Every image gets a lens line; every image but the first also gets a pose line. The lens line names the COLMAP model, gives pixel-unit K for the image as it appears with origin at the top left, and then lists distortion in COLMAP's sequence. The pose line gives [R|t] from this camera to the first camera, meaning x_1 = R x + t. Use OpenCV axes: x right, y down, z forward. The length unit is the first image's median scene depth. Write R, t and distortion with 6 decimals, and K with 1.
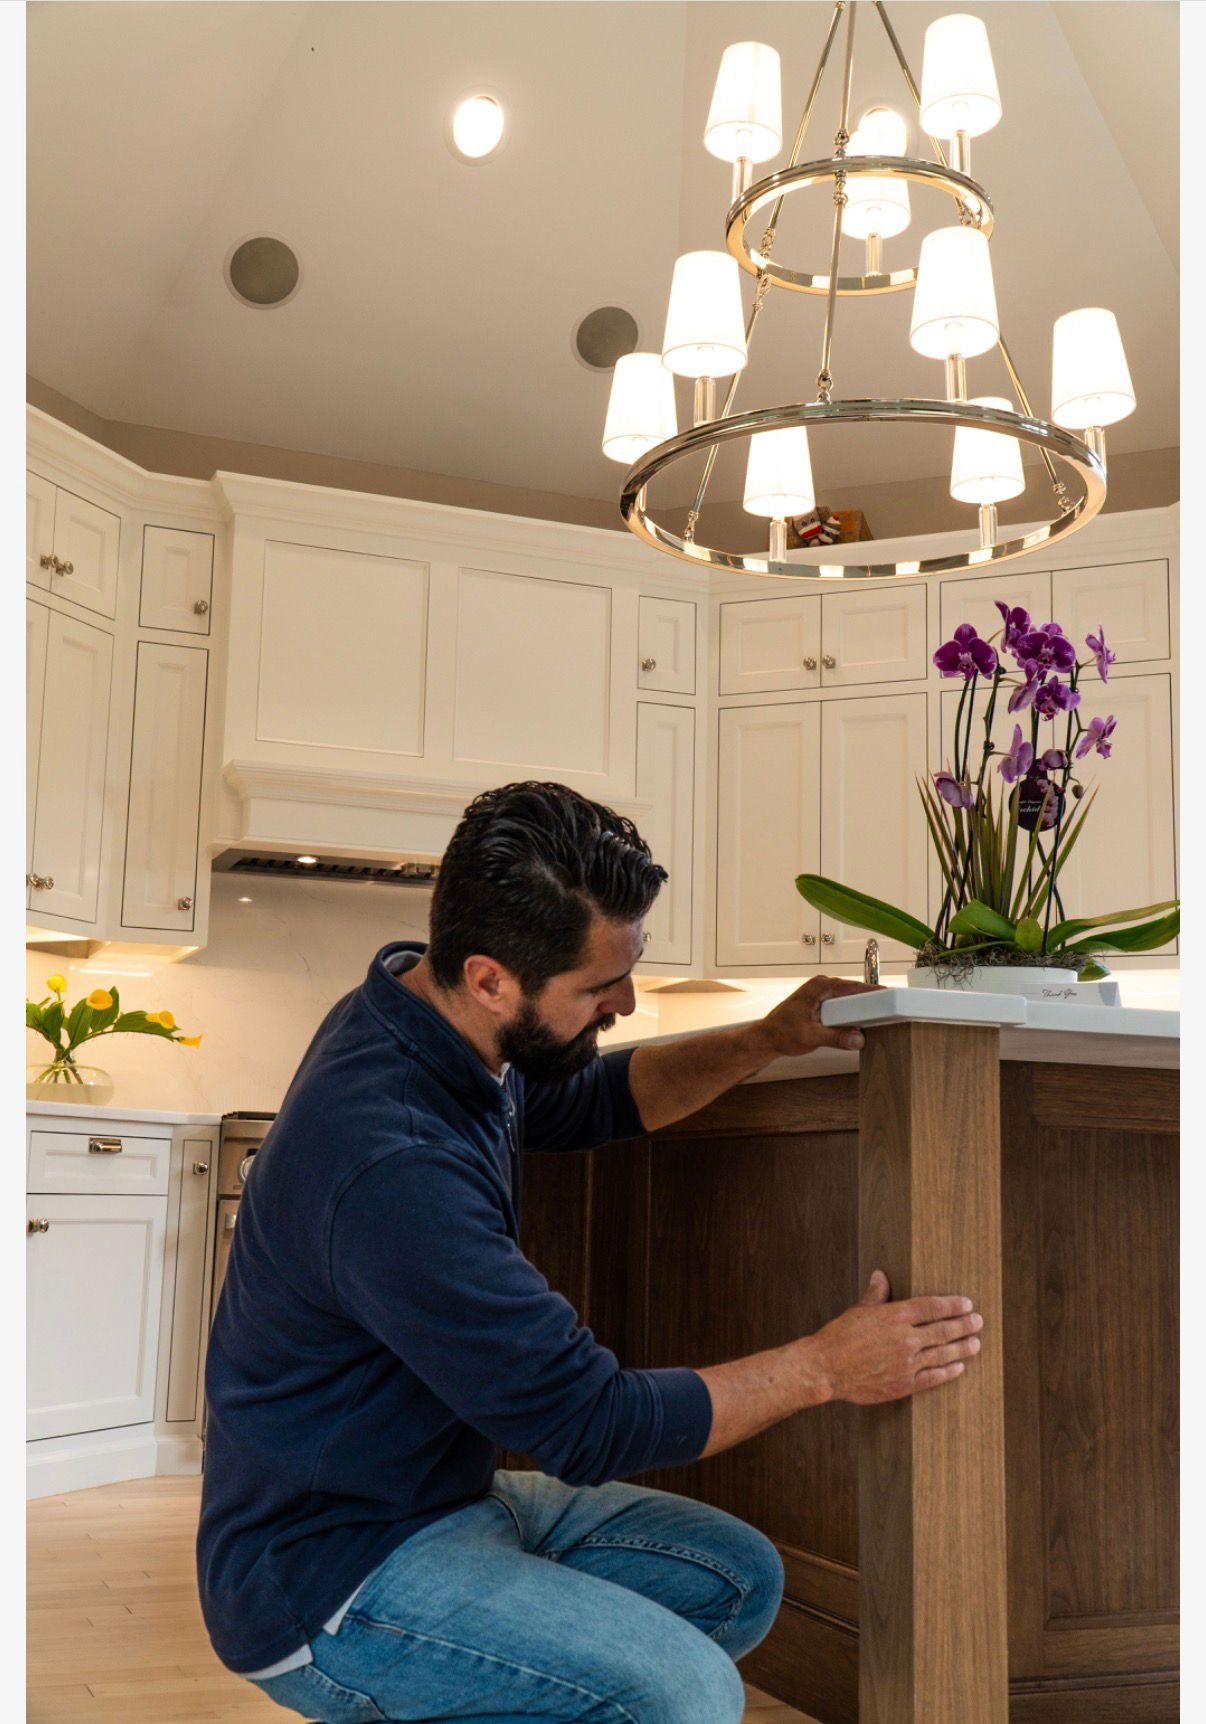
lens RADIAL K [[2050.8, 0, 603.0], [0, 2050.8, 862.0], [0, 0, 1]] dist [0.085827, -0.041560]
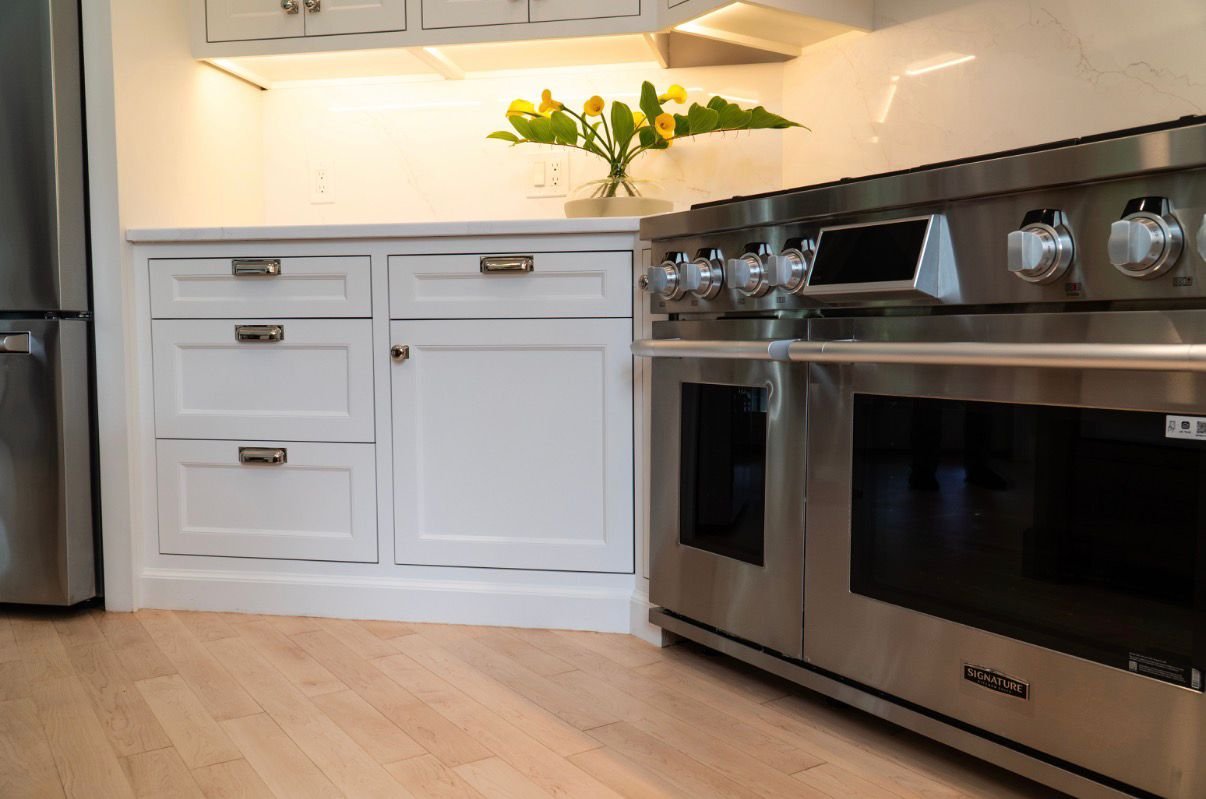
lens RADIAL K [[1012.3, 0, 603.0], [0, 1012.3, 399.5], [0, 0, 1]] dist [0.026535, -0.000104]
pose [[0.194404, 0.045497, -0.979866, 0.325352], [0.170151, 0.982217, 0.079364, 0.274911], [0.966052, -0.182154, 0.183206, 1.561200]]
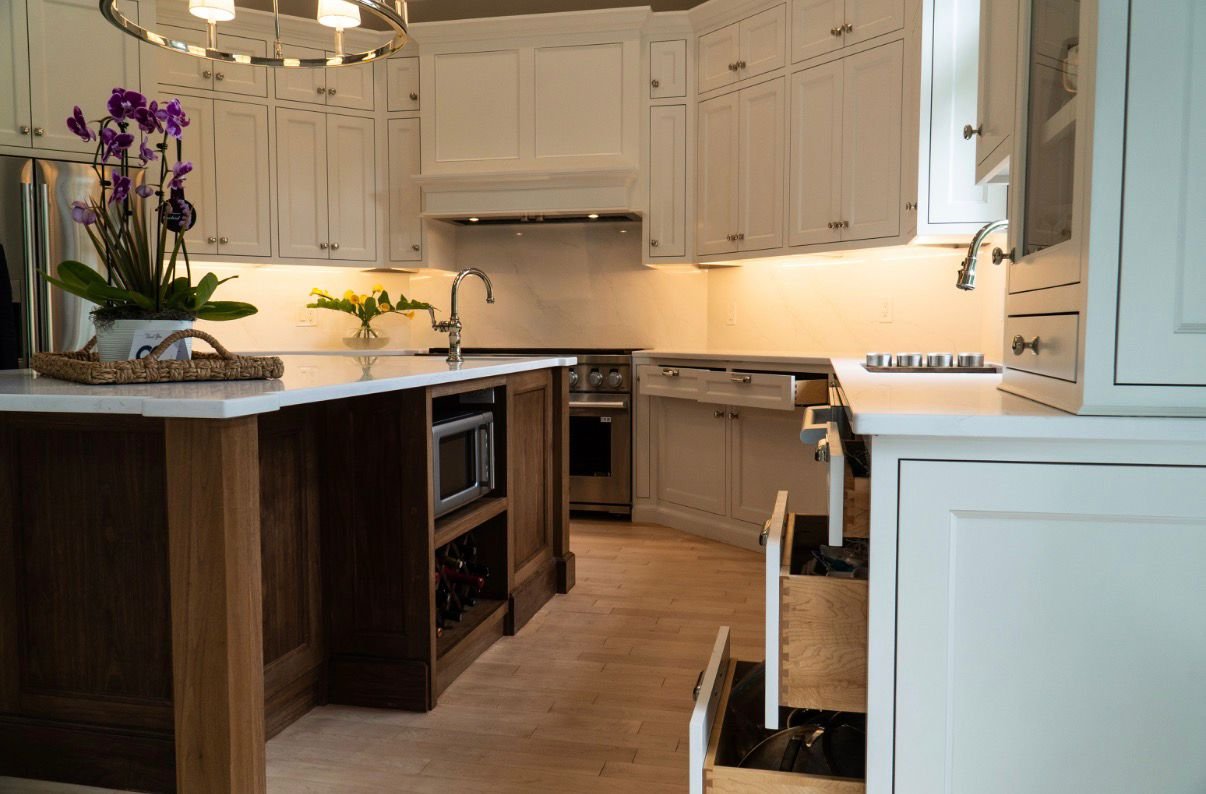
lens RADIAL K [[966.5, 0, 603.0], [0, 966.5, 397.0], [0, 0, 1]] dist [0.004039, -0.001769]
pose [[0.821618, 0.020785, -0.569660, 0.925506], [0.109699, 0.974890, 0.193790, -0.001670], [0.559384, -0.221713, 0.798707, 0.536487]]
